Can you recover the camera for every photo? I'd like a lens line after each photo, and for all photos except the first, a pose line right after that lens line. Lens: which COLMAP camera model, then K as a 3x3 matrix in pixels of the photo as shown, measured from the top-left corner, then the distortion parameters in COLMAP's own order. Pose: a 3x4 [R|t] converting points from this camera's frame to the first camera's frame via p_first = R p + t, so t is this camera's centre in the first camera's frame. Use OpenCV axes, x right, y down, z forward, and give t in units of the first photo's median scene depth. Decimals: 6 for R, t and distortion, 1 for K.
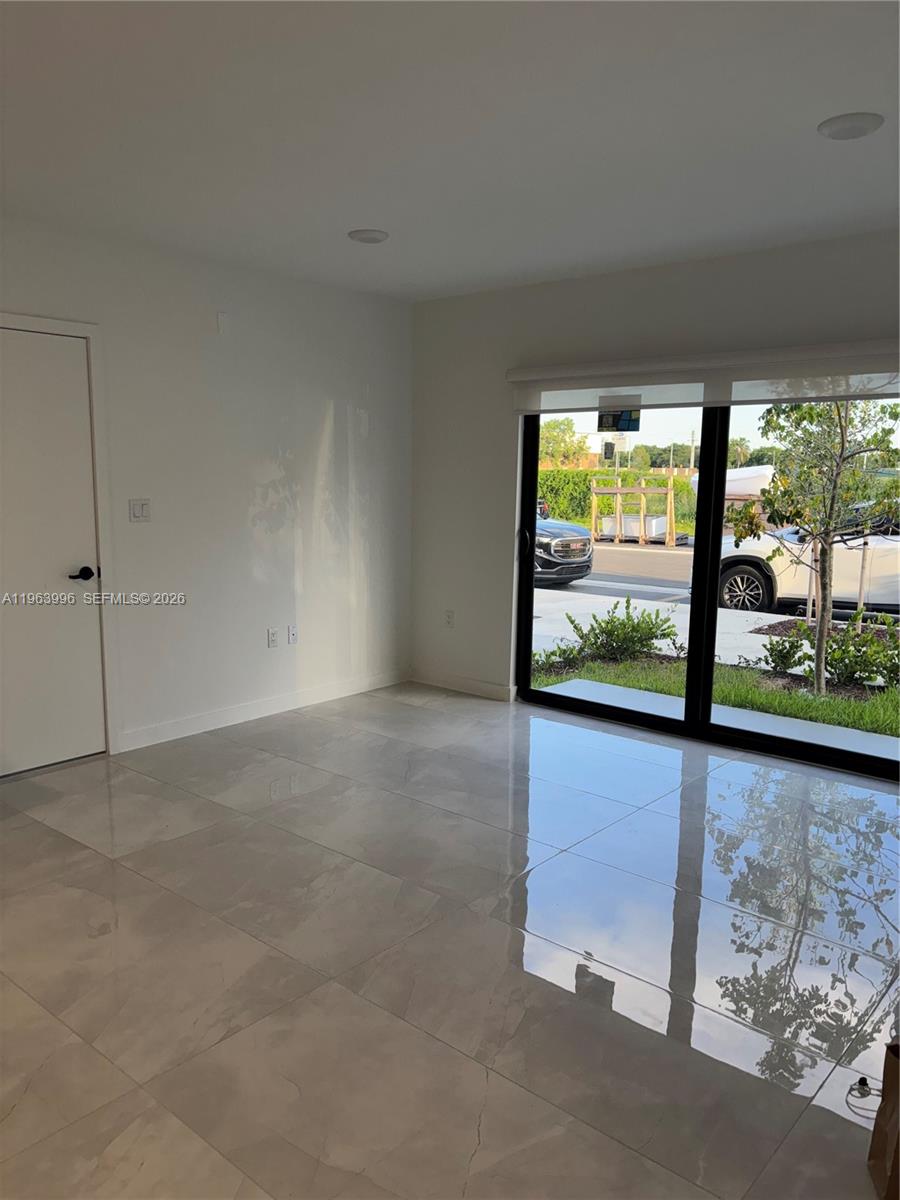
lens RADIAL K [[917.6, 0, 450.0], [0, 917.6, 600.0], [0, 0, 1]] dist [0.079854, -0.067779]
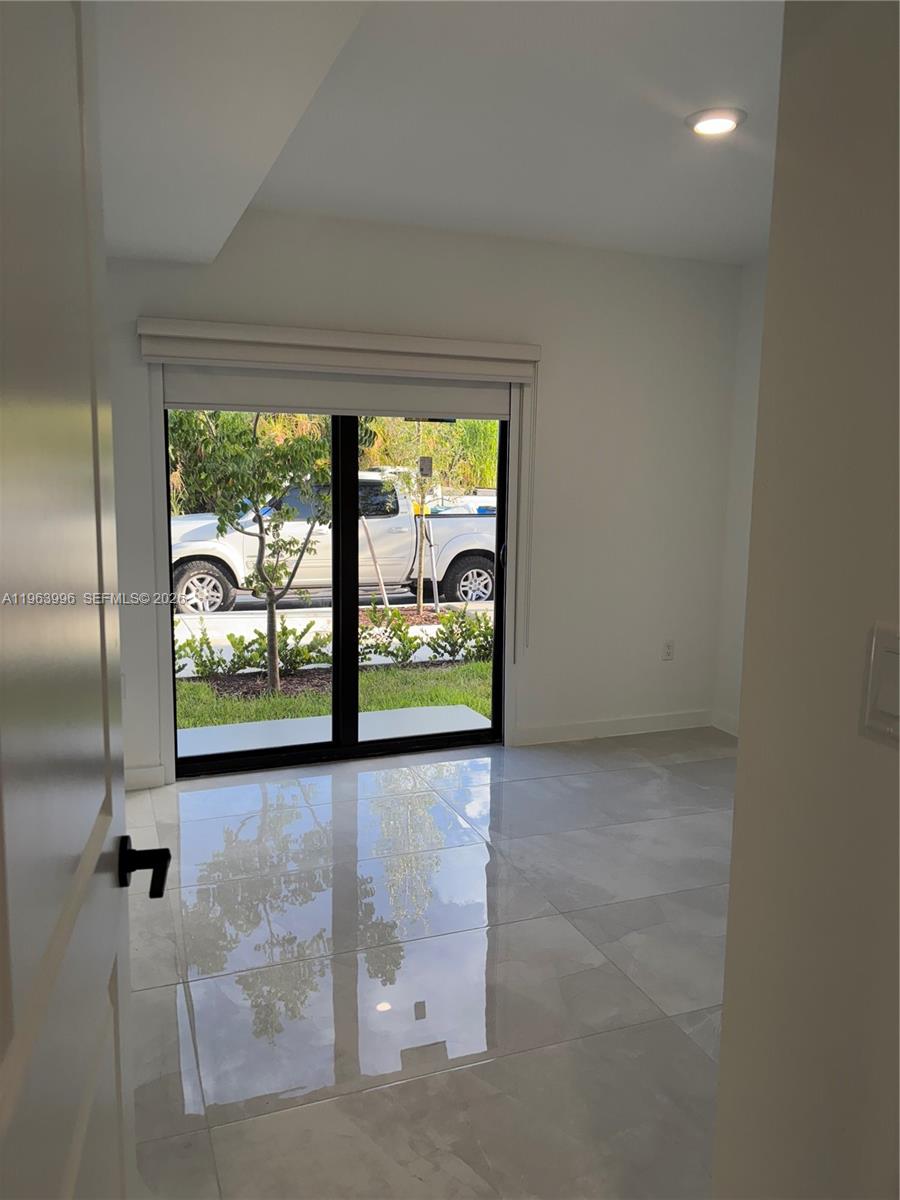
lens RADIAL K [[917.6, 0, 450.0], [0, 917.6, 600.0], [0, 0, 1]] dist [0.079854, -0.067779]
pose [[0.458215, -0.136451, 0.878305, -0.446195], [0.124129, 0.988287, 0.088779, -0.065286], [-0.880131, 0.068344, 0.469785, 0.484339]]
